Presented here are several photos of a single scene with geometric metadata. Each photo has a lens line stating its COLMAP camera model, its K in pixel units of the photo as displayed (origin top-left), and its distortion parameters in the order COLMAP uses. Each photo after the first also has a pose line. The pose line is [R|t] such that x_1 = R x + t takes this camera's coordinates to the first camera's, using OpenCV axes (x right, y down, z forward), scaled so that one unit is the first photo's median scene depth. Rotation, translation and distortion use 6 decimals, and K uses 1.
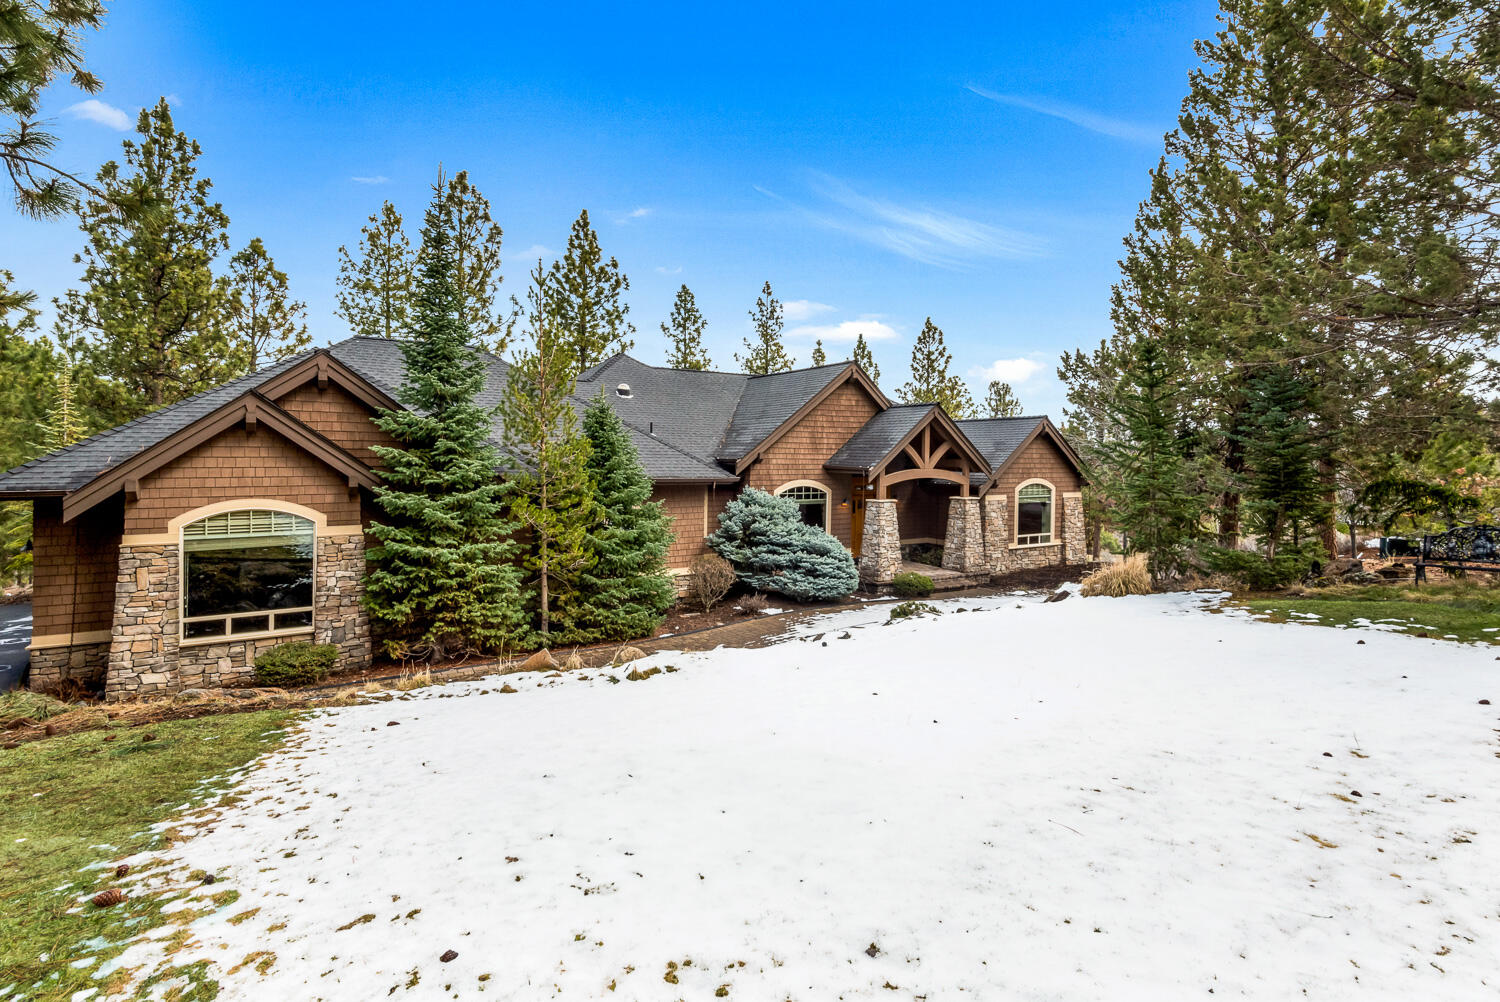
lens RADIAL K [[705.4, 0, 742.4], [0, 705.4, 496.8], [0, 0, 1]] dist [0.008411, -0.006150]
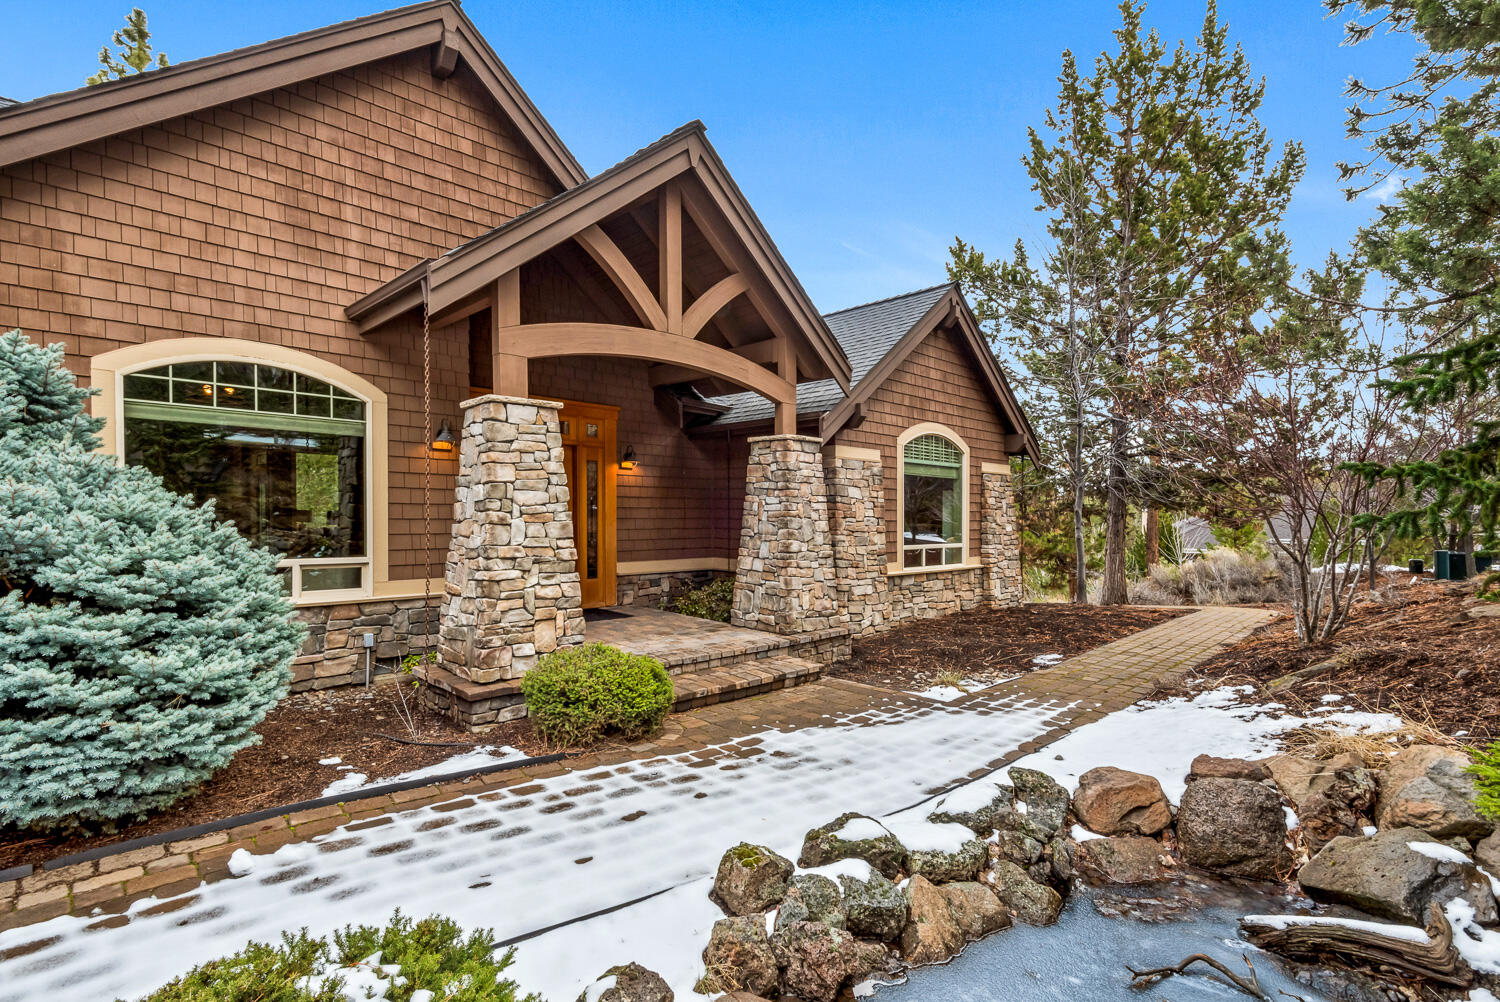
lens RADIAL K [[748.1, 0, 753.4], [0, 748.1, 506.4], [0, 0, 1]] dist [0.004895, 0.000213]
pose [[0.971990, 0.000556, 0.235023, 0.194397], [0.013588, 0.998192, -0.058557, 0.059220], [-0.234631, 0.060110, 0.970224, 0.587355]]
